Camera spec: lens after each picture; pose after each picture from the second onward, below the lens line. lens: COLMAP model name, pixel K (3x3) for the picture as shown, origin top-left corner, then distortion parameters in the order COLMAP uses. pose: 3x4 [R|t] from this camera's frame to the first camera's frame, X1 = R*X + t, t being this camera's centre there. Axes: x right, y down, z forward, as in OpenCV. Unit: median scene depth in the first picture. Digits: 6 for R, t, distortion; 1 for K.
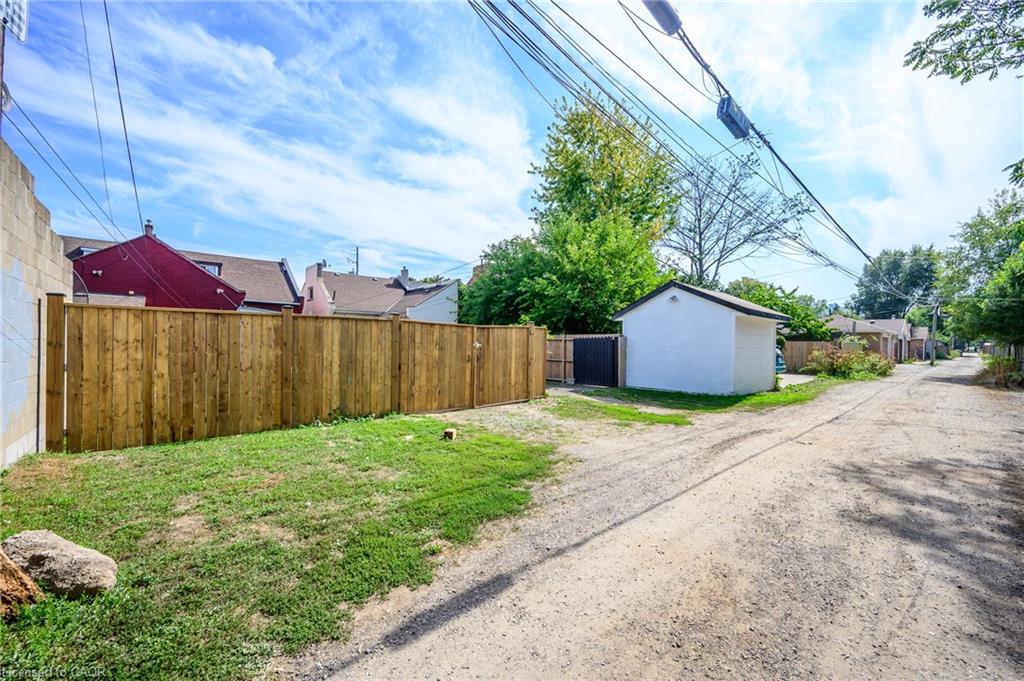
lens RADIAL K [[406.7, 0, 516.5], [0, 406.7, 348.7], [0, 0, 1]] dist [-0.001438, -0.000237]
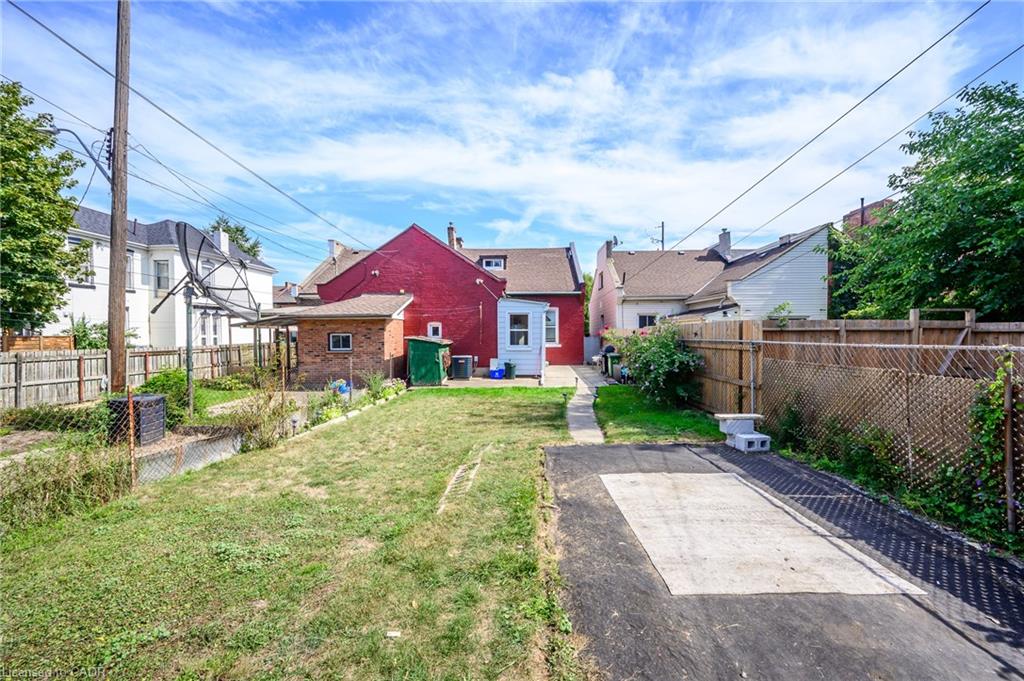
lens RADIAL K [[406.7, 0, 517.3], [0, 406.7, 345.0], [0, 0, 1]] dist [-0.001438, -0.000237]
pose [[0.734171, -0.002652, -0.678960, -0.134470], [0.007385, 0.999964, 0.004079, -0.018762], [0.678925, -0.008009, 0.734164, 0.522627]]
